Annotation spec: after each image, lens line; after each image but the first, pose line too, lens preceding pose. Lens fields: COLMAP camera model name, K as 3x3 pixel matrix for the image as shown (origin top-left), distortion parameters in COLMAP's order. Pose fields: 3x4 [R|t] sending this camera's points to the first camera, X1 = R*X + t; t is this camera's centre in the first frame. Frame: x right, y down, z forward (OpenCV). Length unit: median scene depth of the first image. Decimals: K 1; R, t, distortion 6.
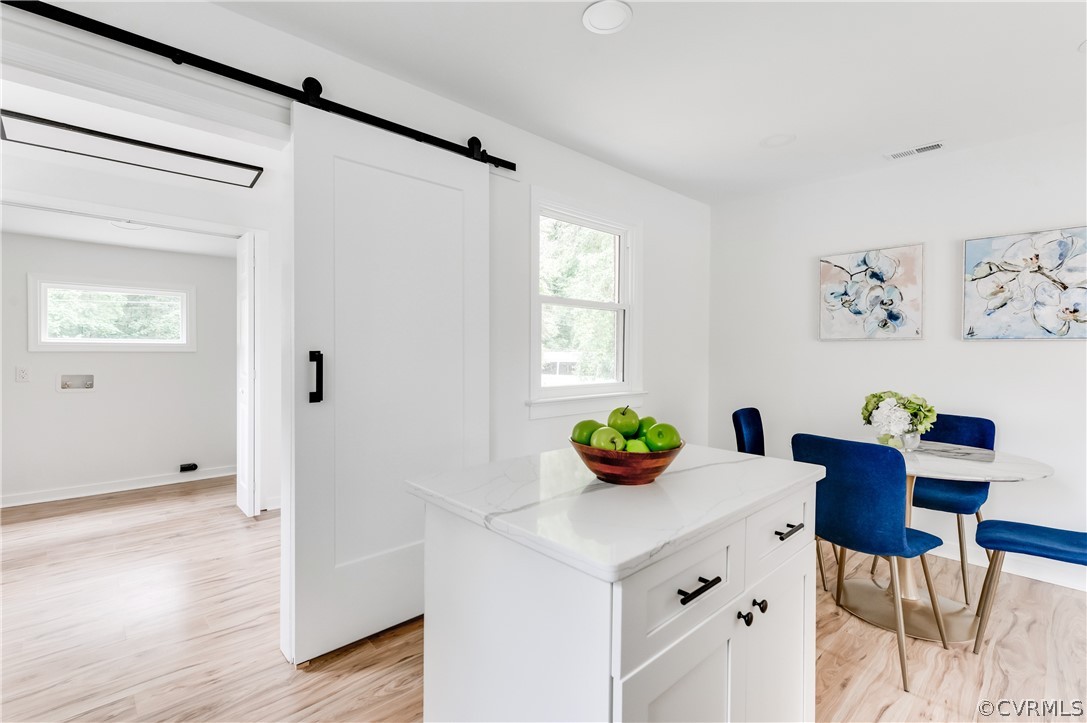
lens RADIAL K [[485.4, 0, 541.3], [0, 485.4, 354.2], [0, 0, 1]] dist [0.001492, -0.001224]
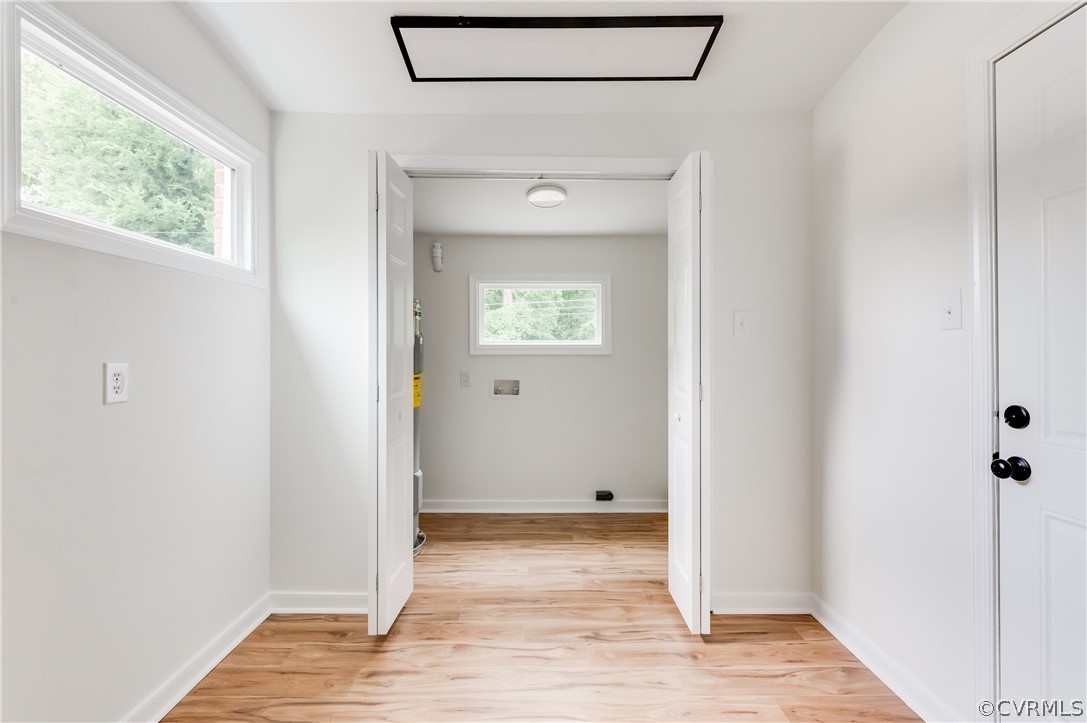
lens RADIAL K [[485.4, 0, 540.4], [0, 485.4, 355.0], [0, 0, 1]] dist [0.001492, -0.001224]
pose [[0.733656, -0.003220, -0.679514, -0.317024], [0.001157, 0.999993, -0.003489, -0.002281], [0.679520, 0.001774, 0.733655, 0.415382]]
